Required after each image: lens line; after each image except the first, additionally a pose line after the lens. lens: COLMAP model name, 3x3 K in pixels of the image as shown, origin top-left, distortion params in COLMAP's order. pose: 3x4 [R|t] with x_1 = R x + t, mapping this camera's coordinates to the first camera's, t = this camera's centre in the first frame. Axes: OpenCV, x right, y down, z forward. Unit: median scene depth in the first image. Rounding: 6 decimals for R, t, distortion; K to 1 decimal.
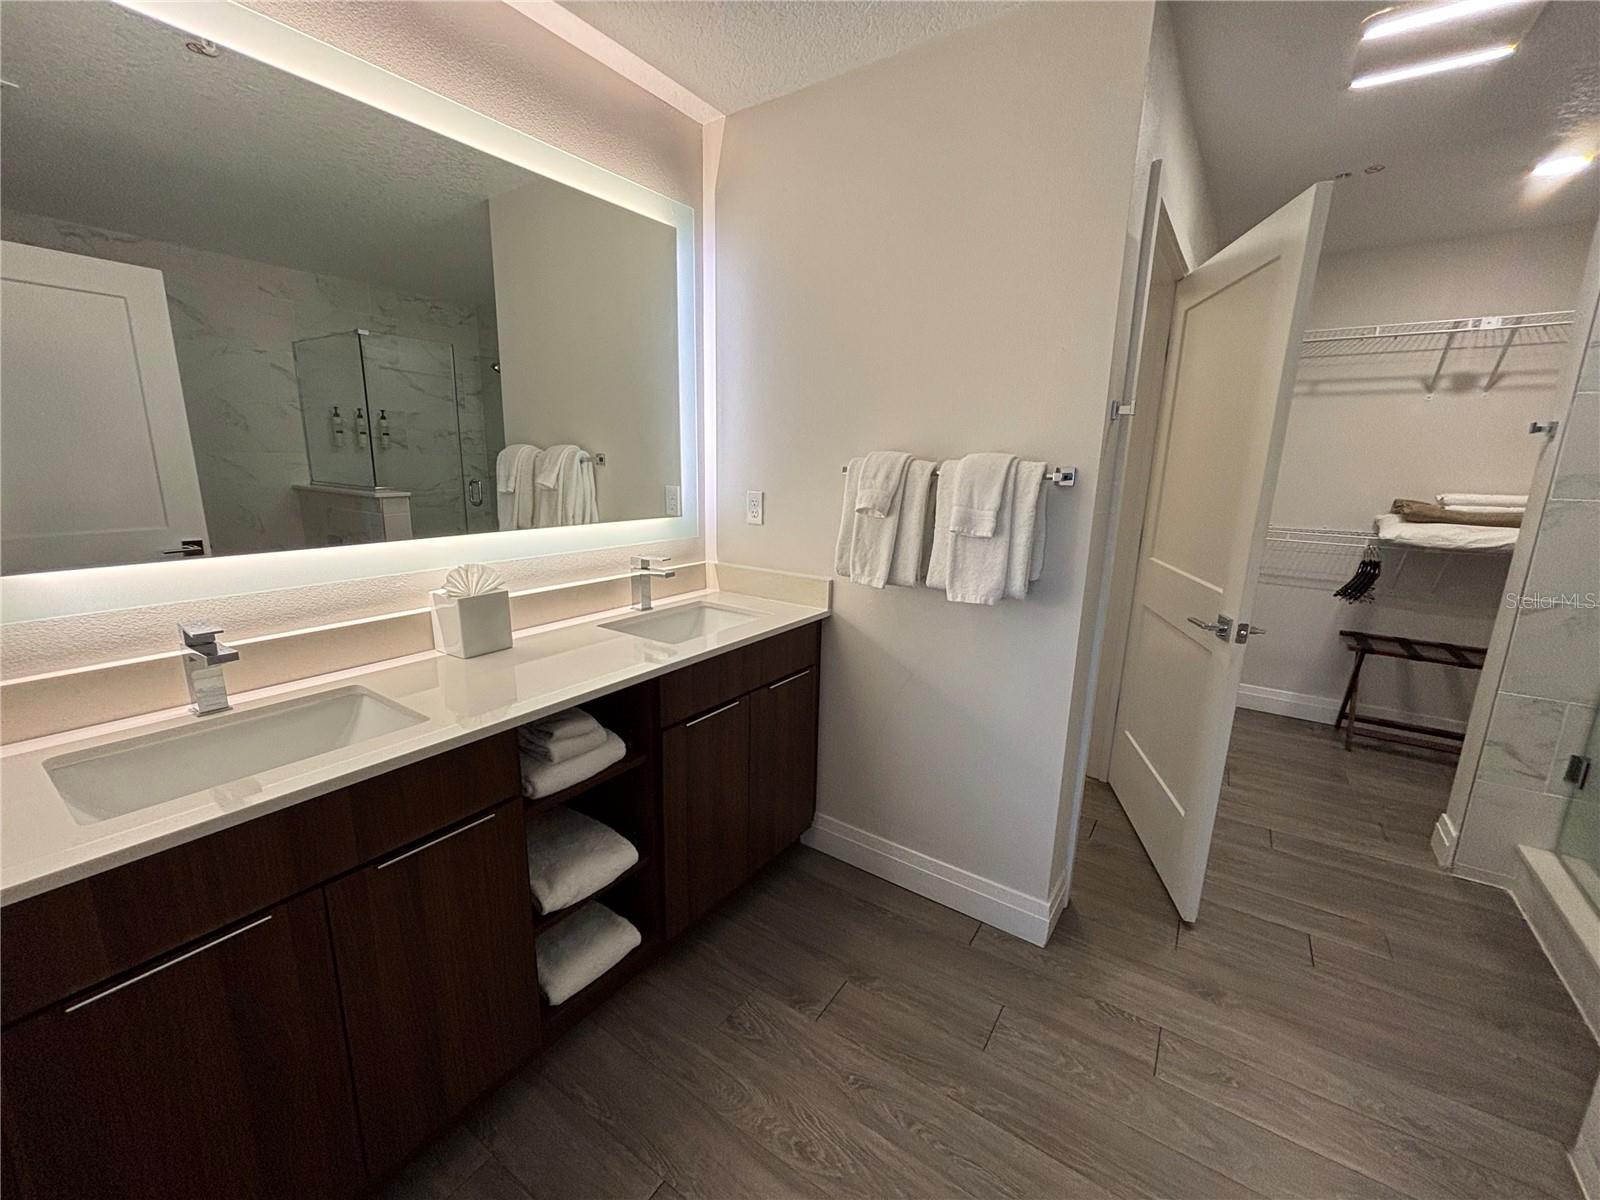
lens RADIAL K [[648.9, 0, 799.4], [0, 648.9, 601.6], [0, 0, 1]] dist [-0.000591, 0.000176]
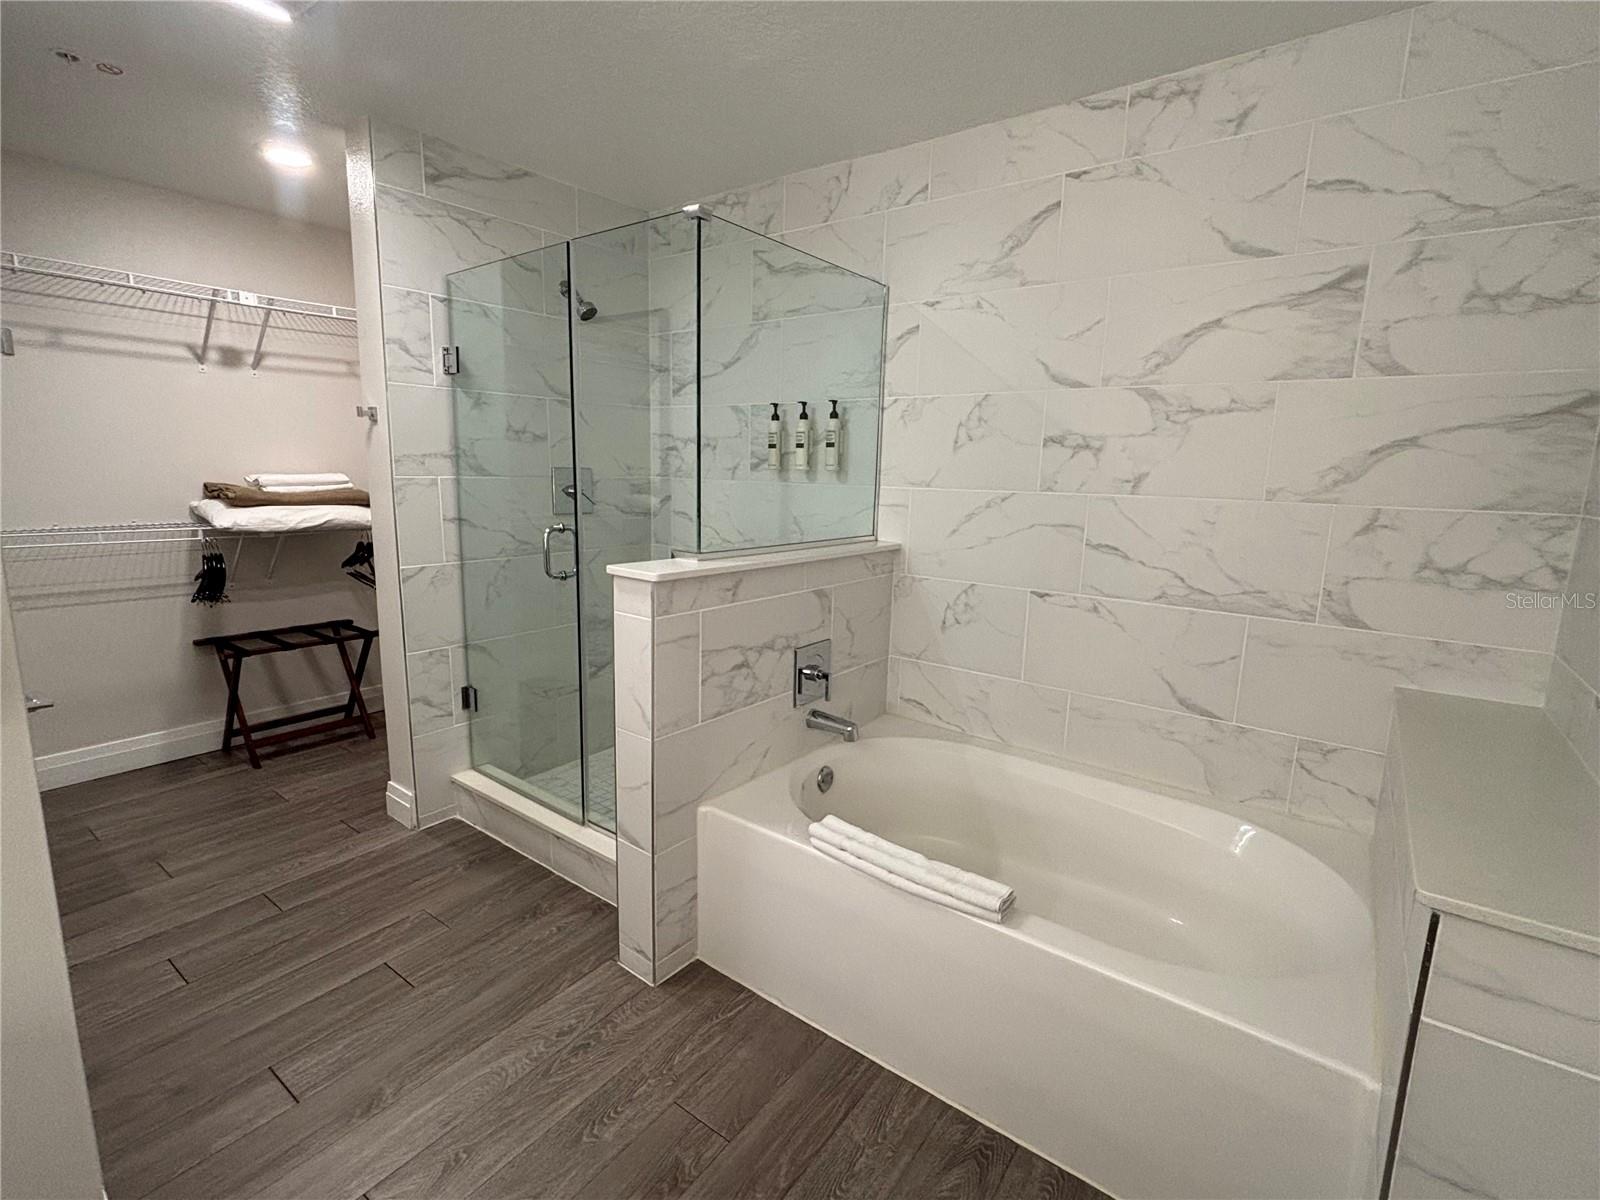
lens RADIAL K [[740.2, 0, 800.0], [0, 740.2, 600.0], [0, 0, 1]] dist [0.000307, 0.000485]
pose [[0.040211, -0.193794, 0.980218, -0.070698], [0.191177, 0.964380, 0.182820, -0.036059], [-0.980732, 0.180044, 0.075827, 0.173148]]
